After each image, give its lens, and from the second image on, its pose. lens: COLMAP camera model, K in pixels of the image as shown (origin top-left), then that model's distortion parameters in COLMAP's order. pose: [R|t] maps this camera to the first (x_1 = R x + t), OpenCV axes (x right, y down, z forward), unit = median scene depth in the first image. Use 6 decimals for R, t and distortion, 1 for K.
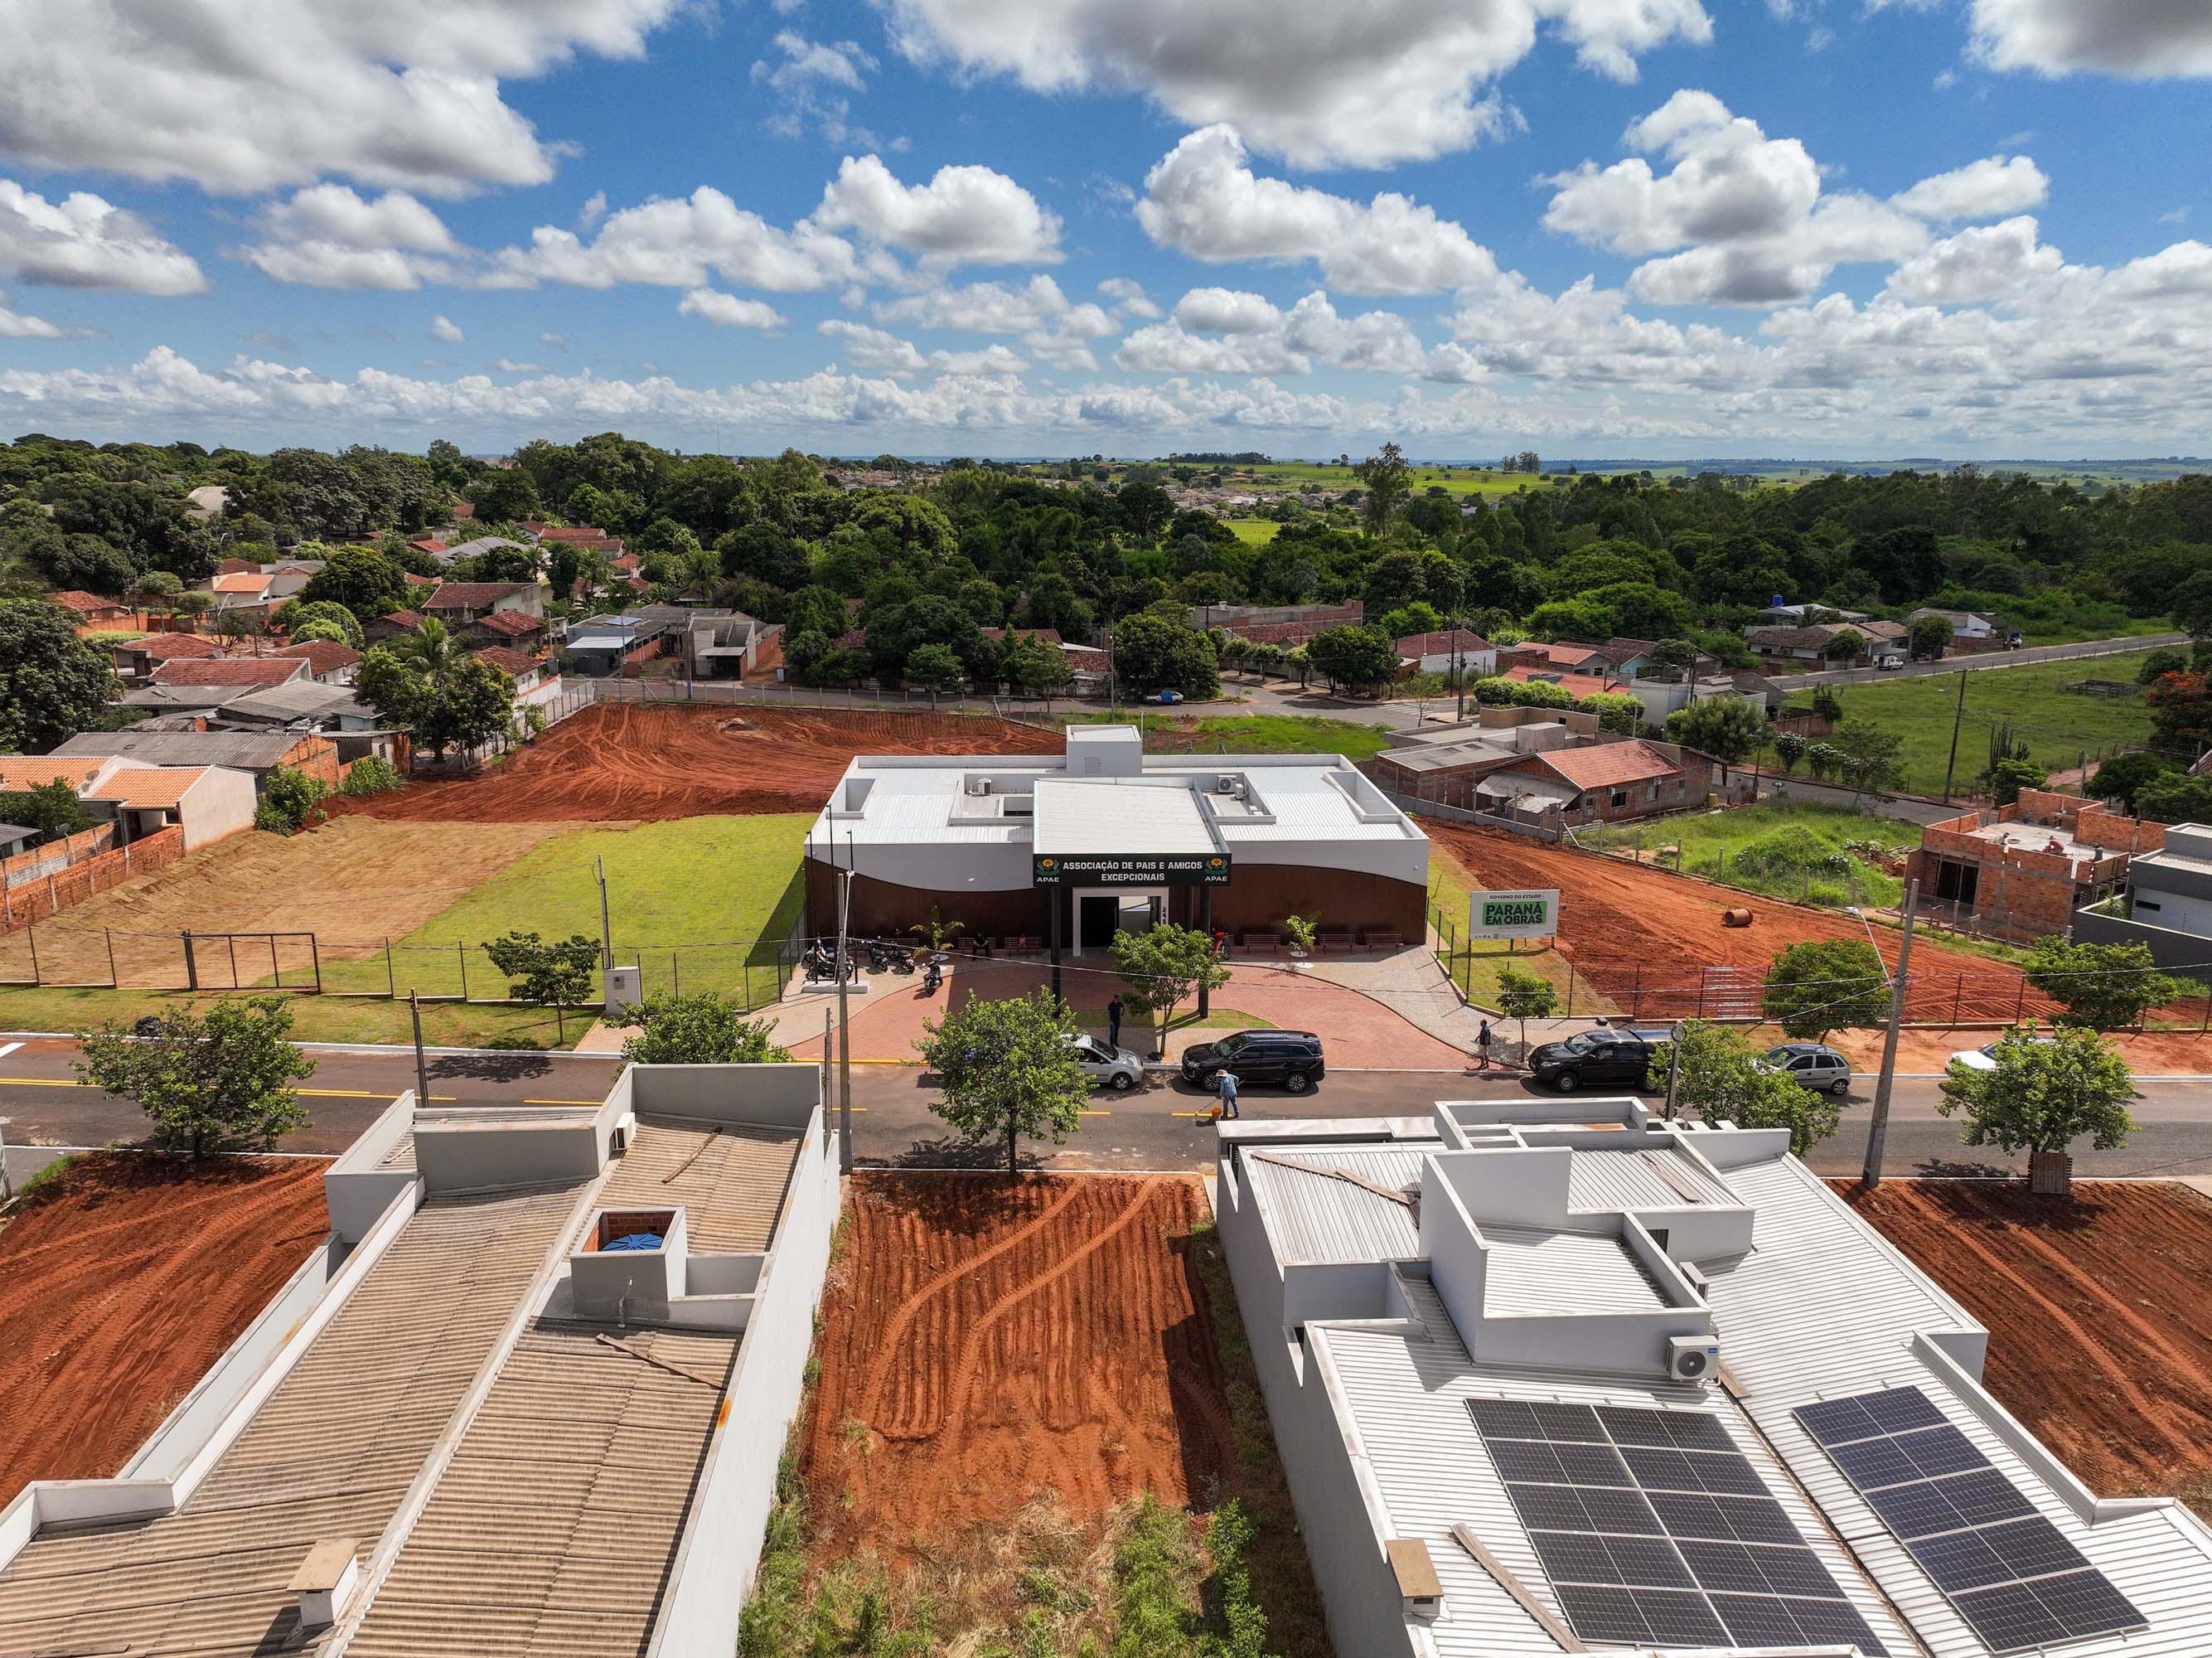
lens RADIAL K [[1558.1, 0, 1112.2], [0, 1558.1, 825.6], [0, 0, 1]] dist [0.004239, 0.002708]
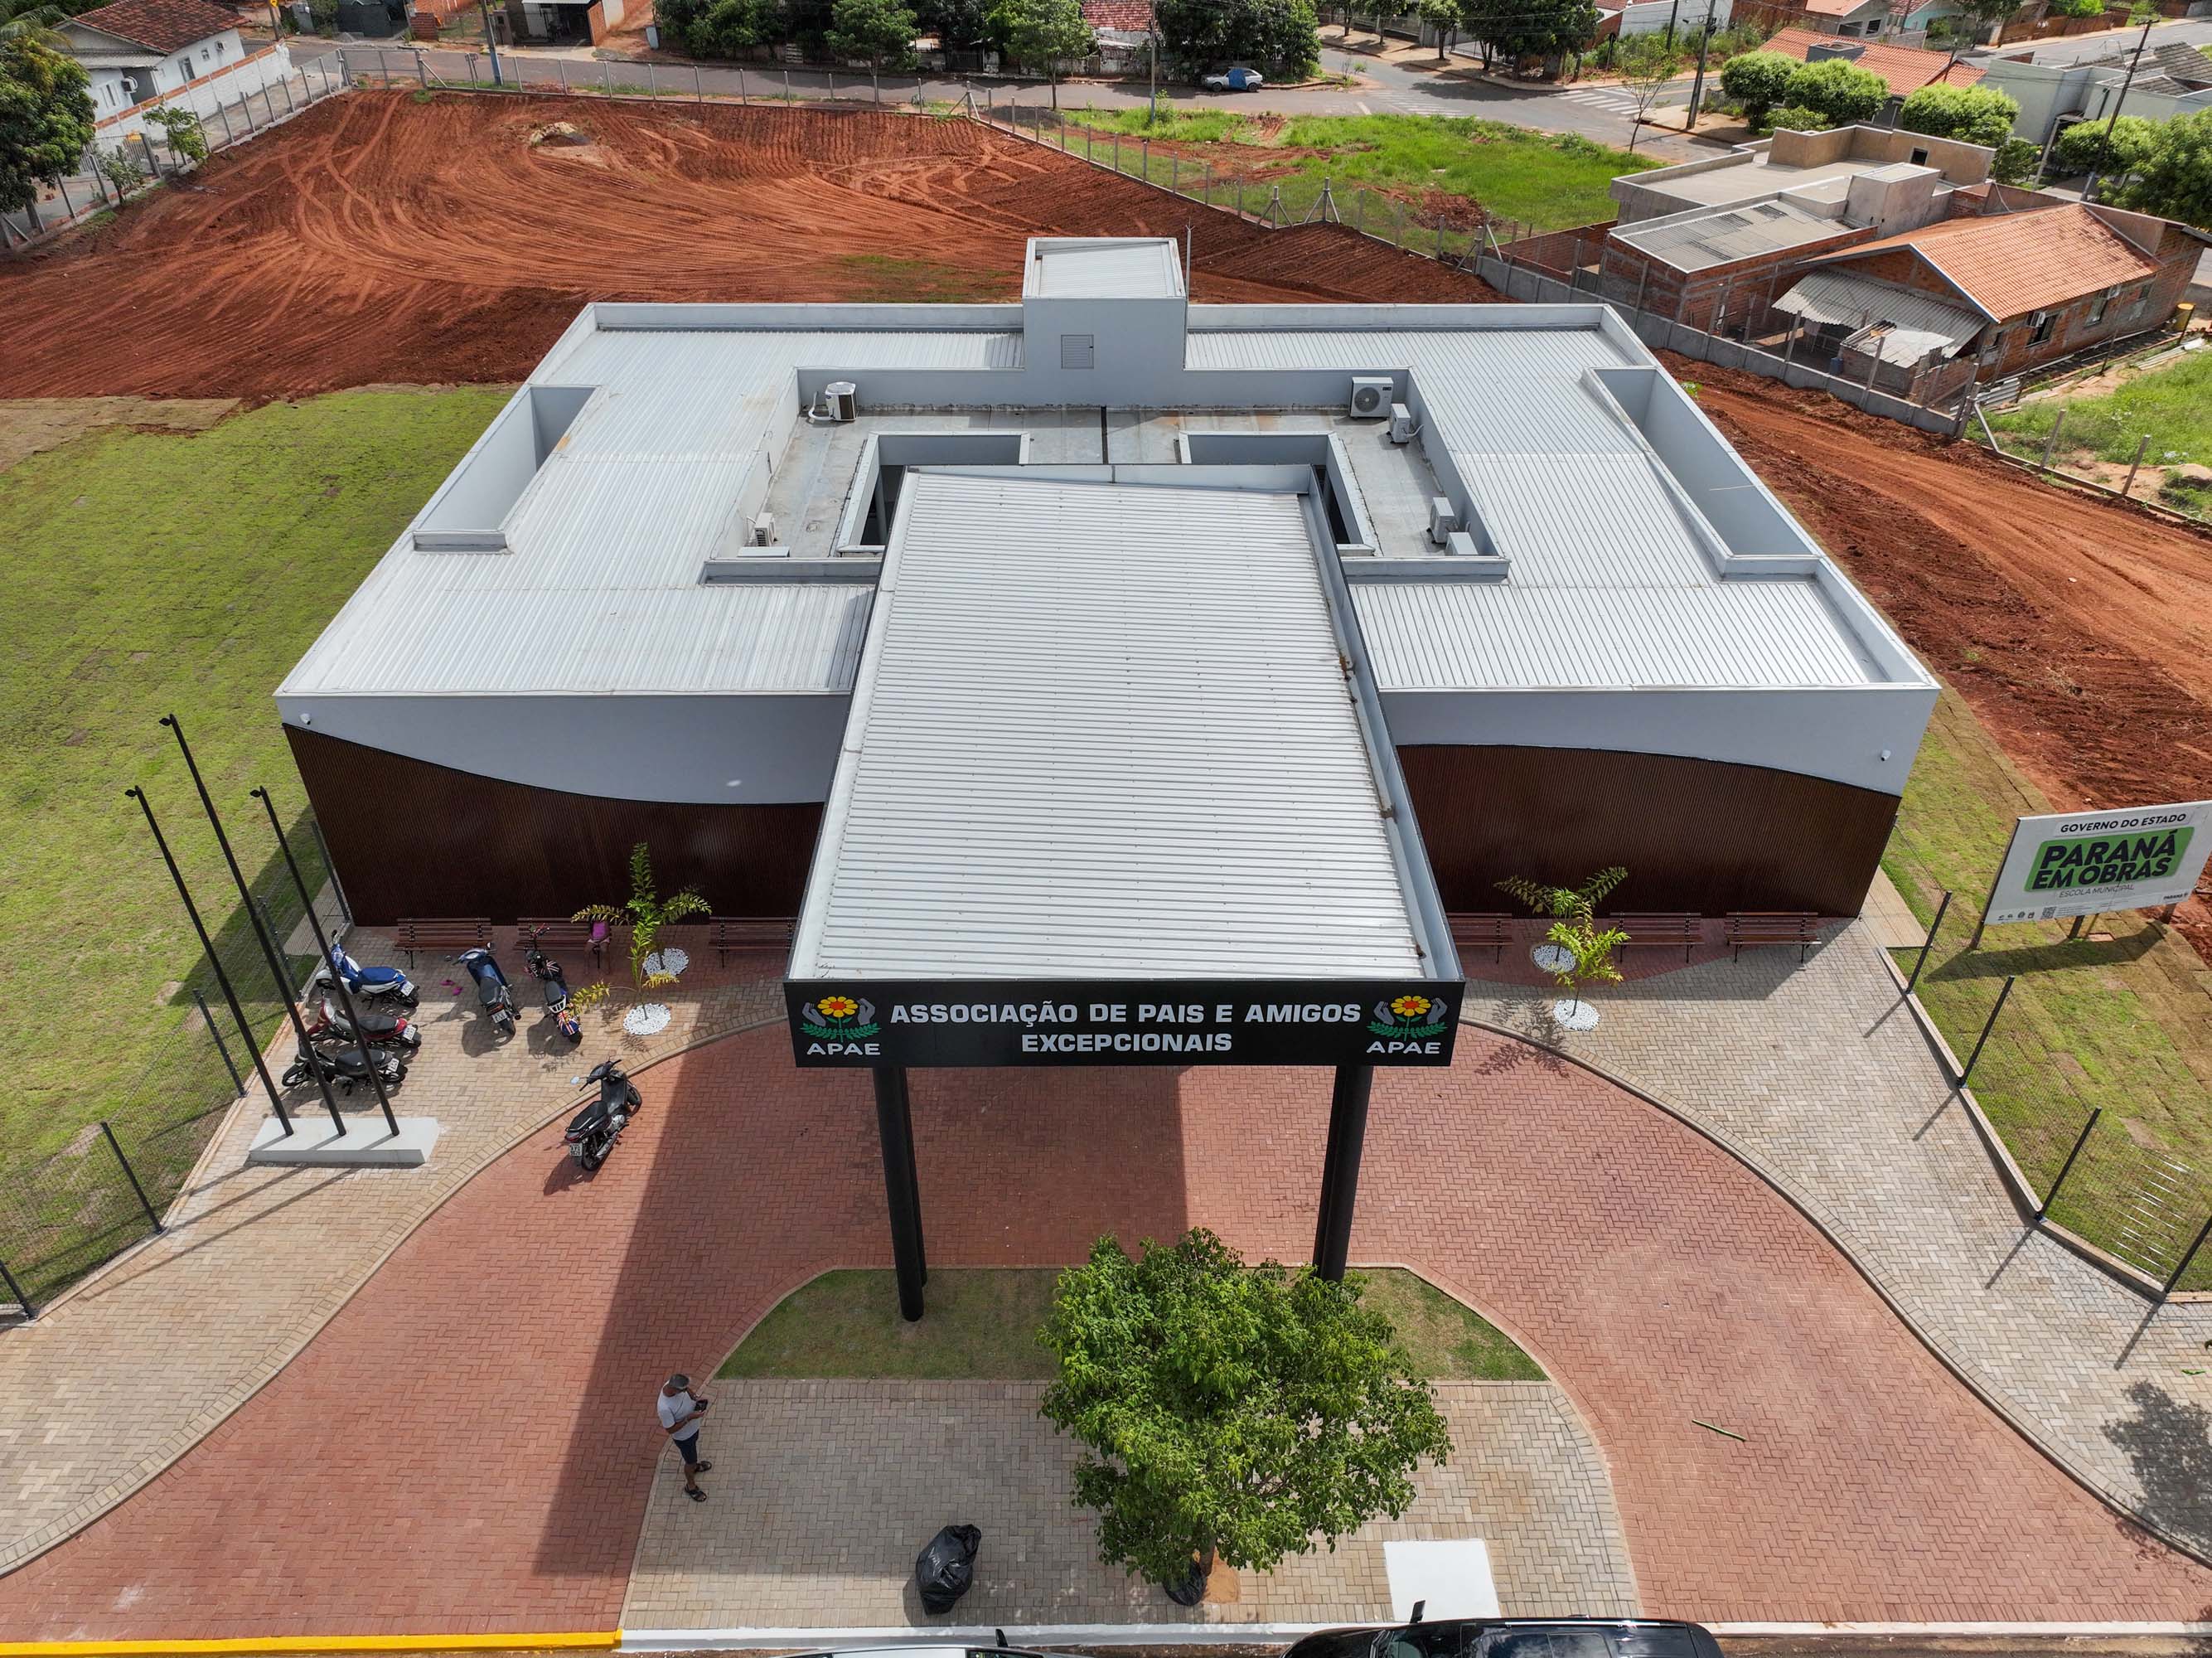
lens RADIAL K [[1558.8, 0, 1111.0], [0, 1558.8, 828.3], [0, 0, 1]] dist [-0.005915, 0.020168]
pose [[0.999404, 0.020069, -0.028096, 0.009540], [-0.007672, 0.922465, 0.386005, -0.064087], [0.033664, -0.385559, 0.922069, 0.392677]]
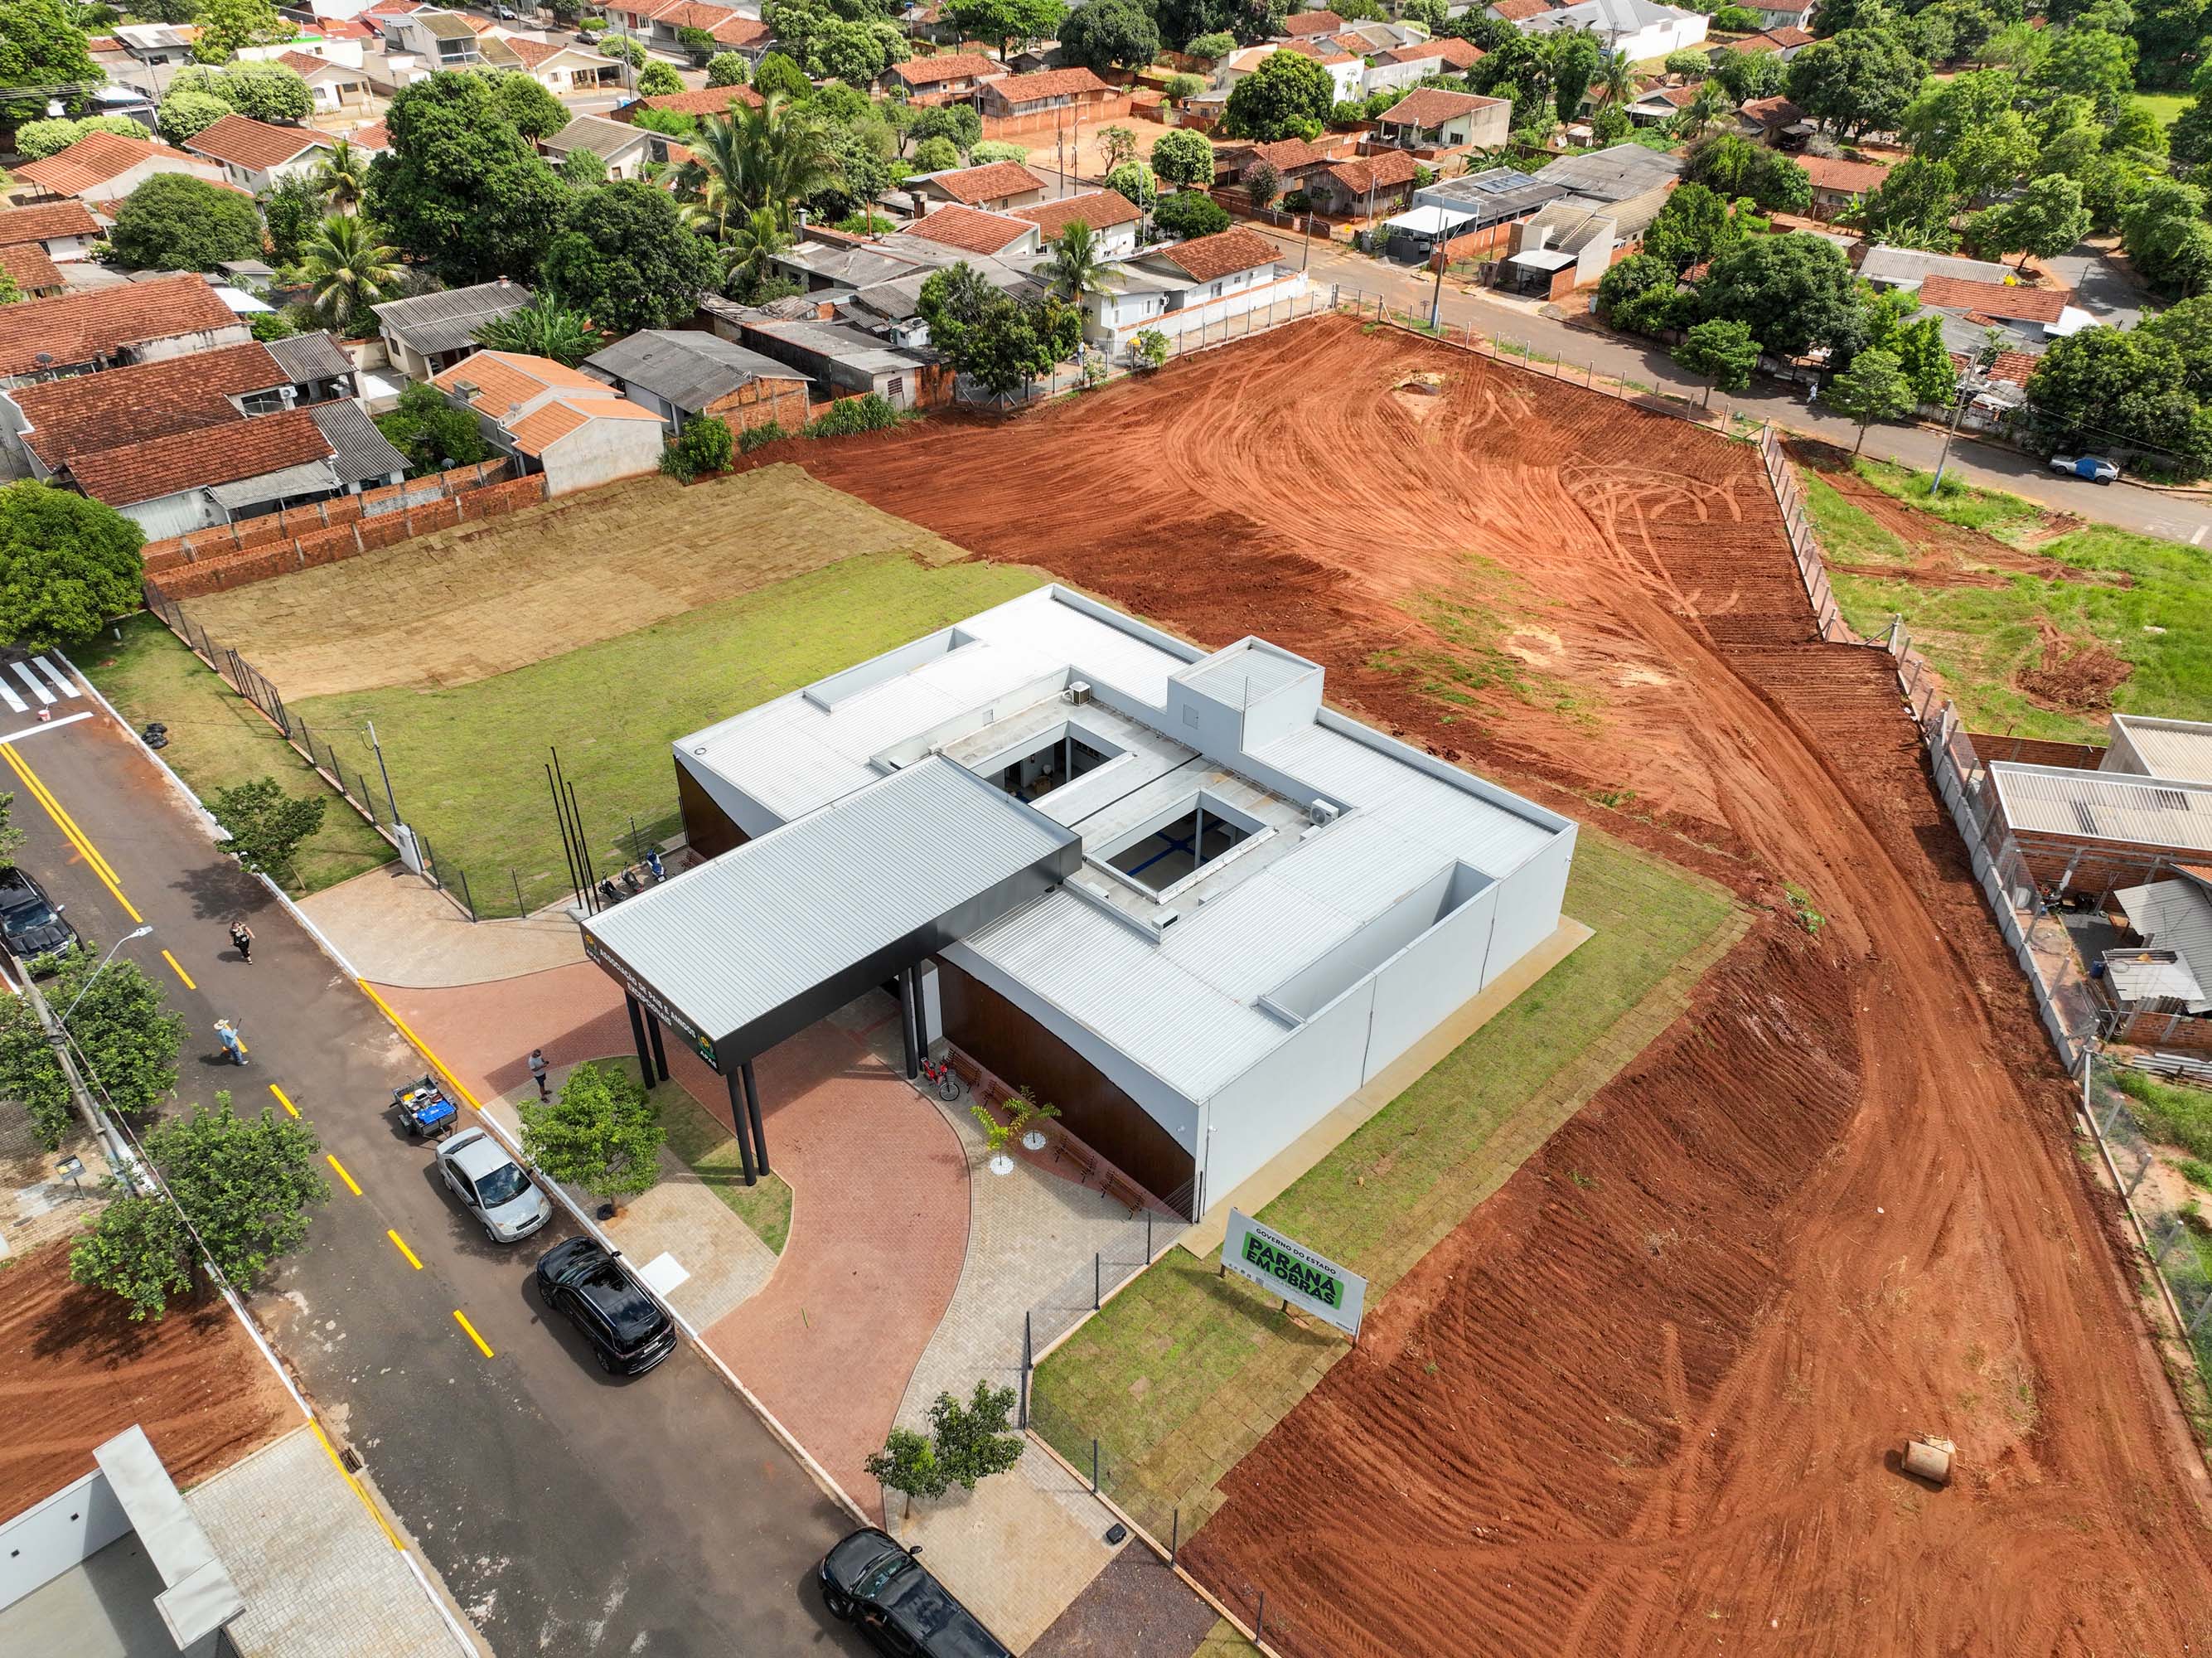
lens RADIAL K [[1558.8, 0, 1111.0], [0, 1558.8, 828.3], [0, 0, 1]] dist [-0.005915, 0.020168]
pose [[0.670792, 0.420738, -0.610751, 0.322922], [-0.175224, 0.890103, 0.420730, -0.219685], [0.720648, -0.175204, 0.670798, 0.350071]]
